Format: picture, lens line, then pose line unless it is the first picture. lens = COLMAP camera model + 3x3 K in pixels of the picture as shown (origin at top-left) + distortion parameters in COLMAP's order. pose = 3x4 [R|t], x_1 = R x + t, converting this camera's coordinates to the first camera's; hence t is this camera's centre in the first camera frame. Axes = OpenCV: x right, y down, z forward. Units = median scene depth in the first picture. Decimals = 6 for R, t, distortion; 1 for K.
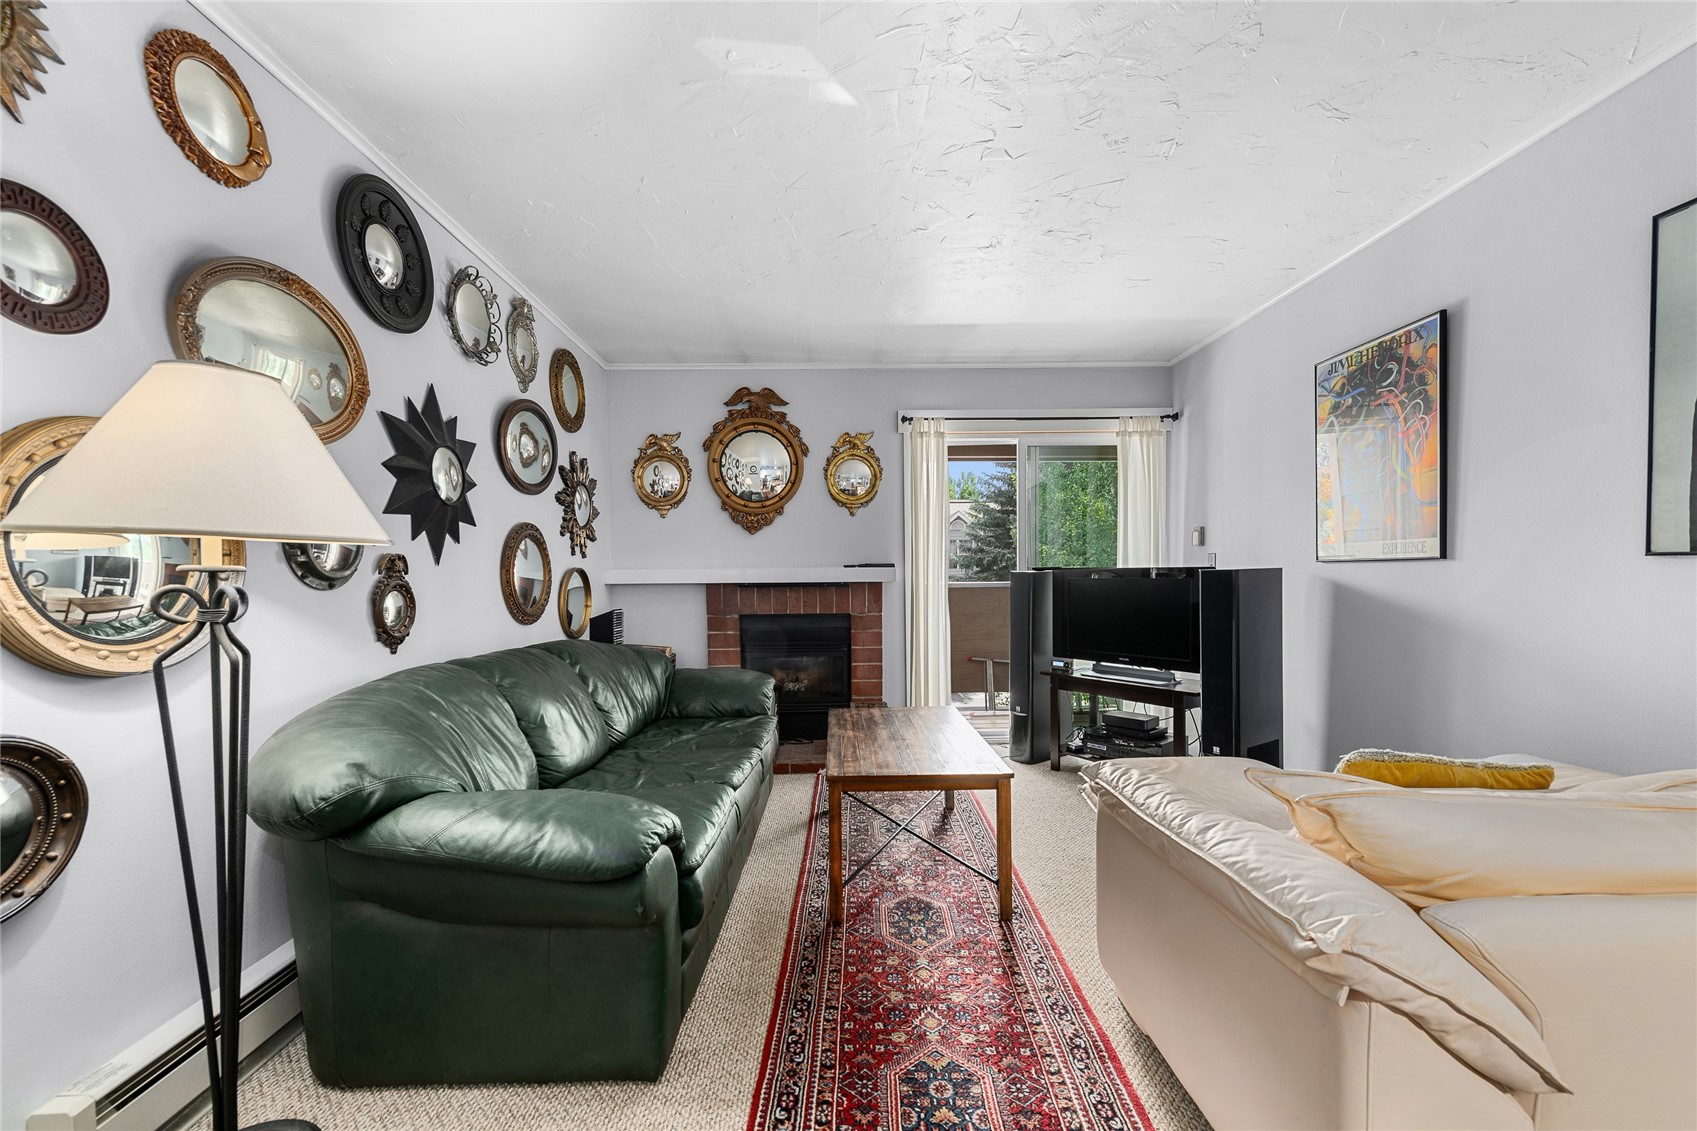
lens RADIAL K [[675.8, 0, 835.2], [0, 675.8, 589.2], [0, 0, 1]] dist [0.018556, 0.000019]
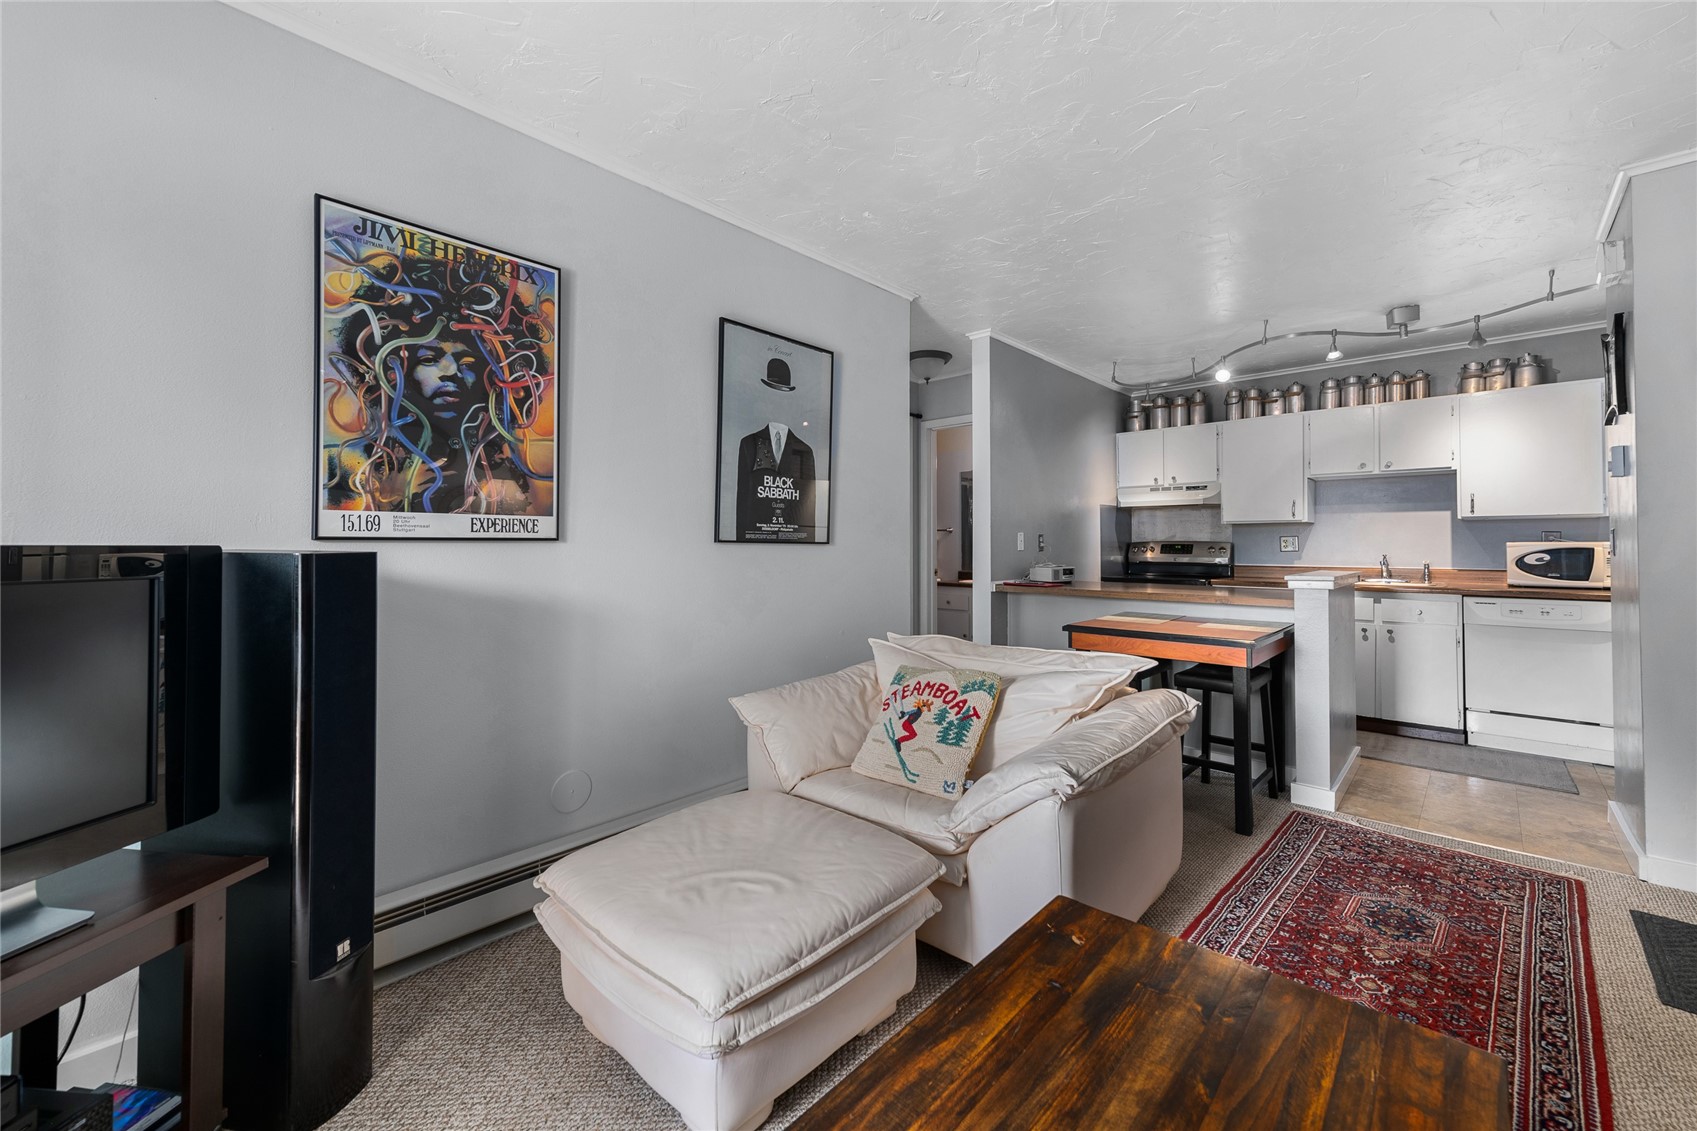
lens RADIAL K [[676.9, 0, 841.6], [0, 676.9, 536.7], [0, 0, 1]] dist [0.009033, -0.000601]
pose [[-0.732349, 0.021279, 0.680597, 0.000110], [0.026310, 0.999650, -0.002943, -0.023748], [-0.680421, 0.015751, -0.732652, 0.909497]]
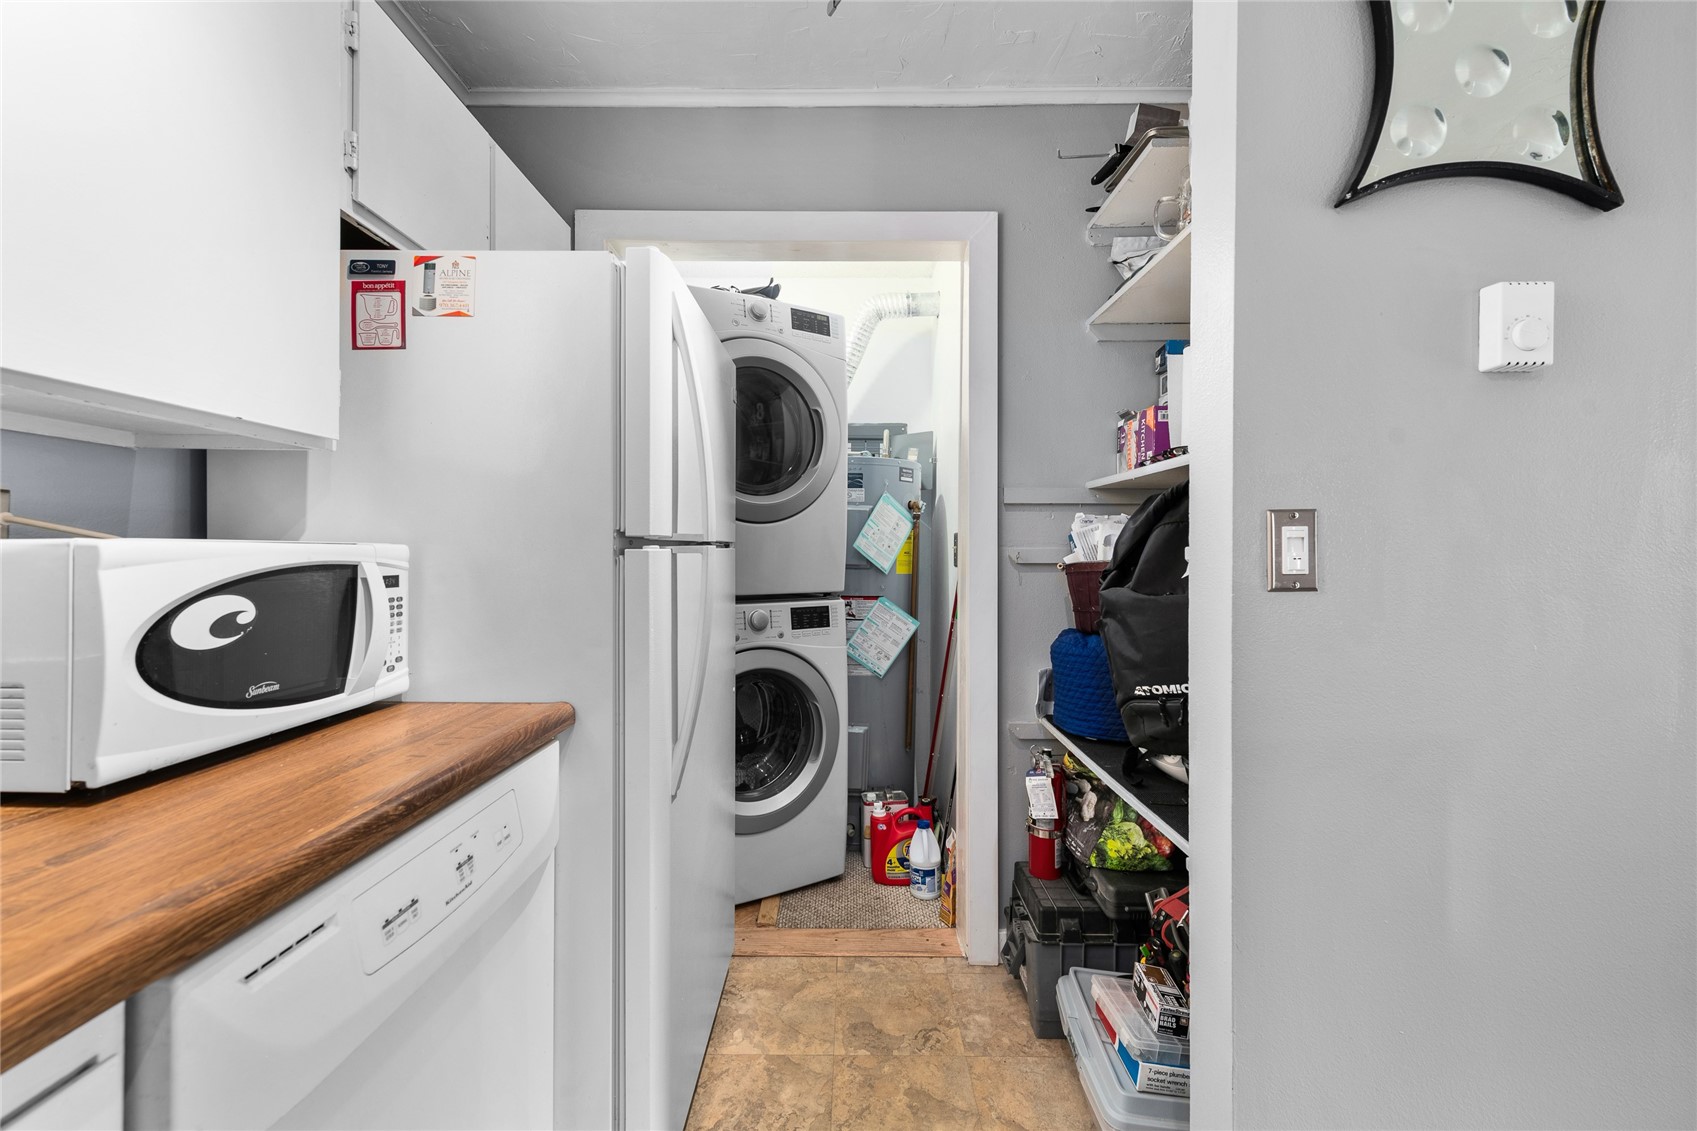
lens RADIAL K [[664.9, 0, 848.6], [0, 664.9, 554.7], [0, 0, 1]] dist [0.001923, -0.000265]
pose [[0.012149, 0.012814, -0.999844, 0.139020], [-0.028722, 0.999510, 0.012461, 0.006599], [0.999514, 0.028566, 0.012511, -0.396448]]
